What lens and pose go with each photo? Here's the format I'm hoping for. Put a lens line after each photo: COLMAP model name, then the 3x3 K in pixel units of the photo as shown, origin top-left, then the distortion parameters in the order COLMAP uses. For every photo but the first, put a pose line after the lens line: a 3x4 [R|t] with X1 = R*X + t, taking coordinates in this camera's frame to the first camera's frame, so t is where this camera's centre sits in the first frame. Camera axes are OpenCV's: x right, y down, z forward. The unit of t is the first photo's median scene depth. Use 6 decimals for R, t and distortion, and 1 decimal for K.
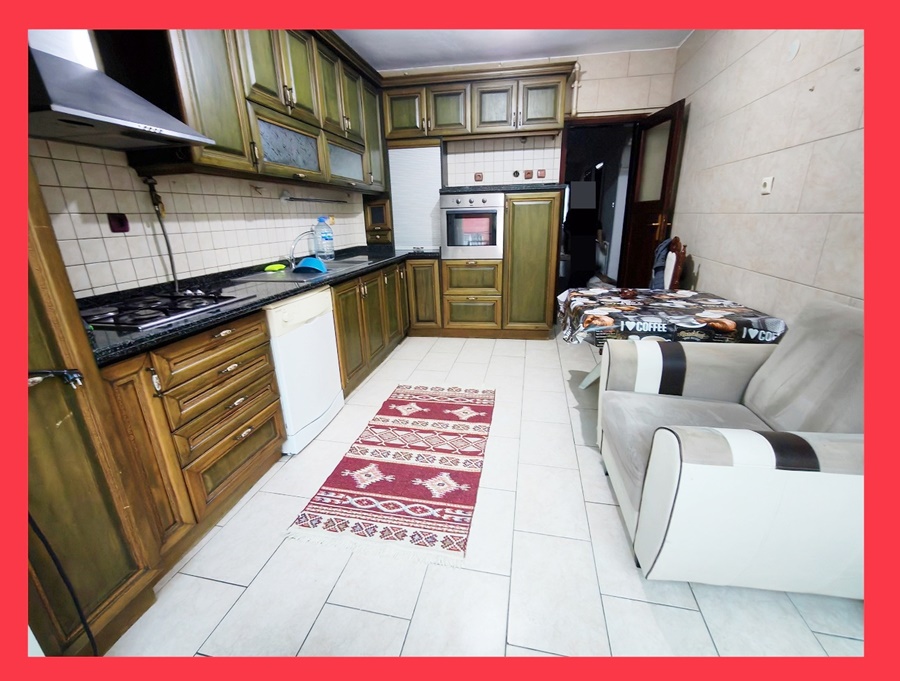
lens RADIAL K [[383.8, 0, 448.3], [0, 383.8, 339.8], [0, 0, 1]] dist [0.000168, 0.000003]
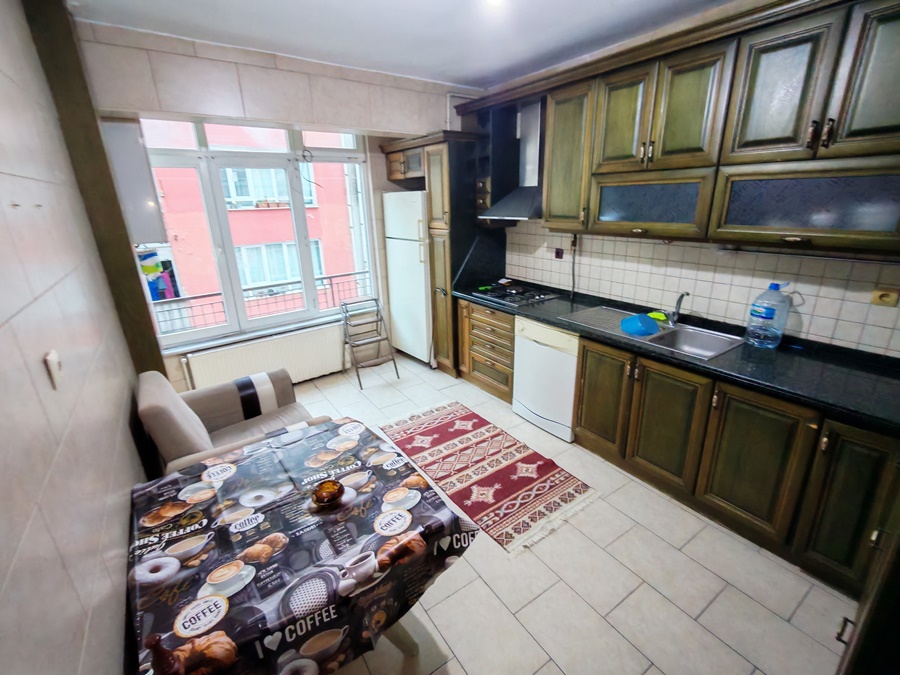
lens RADIAL K [[409.0, 0, 448.8], [0, 409.0, 335.4], [0, 0, 1]] dist [-0.000258, -0.000024]
pose [[-0.693128, 0.273097, -0.667077, 0.789071], [-0.177970, 0.831959, 0.525519, -0.764059], [0.698499, 0.482971, -0.528051, 1.543605]]
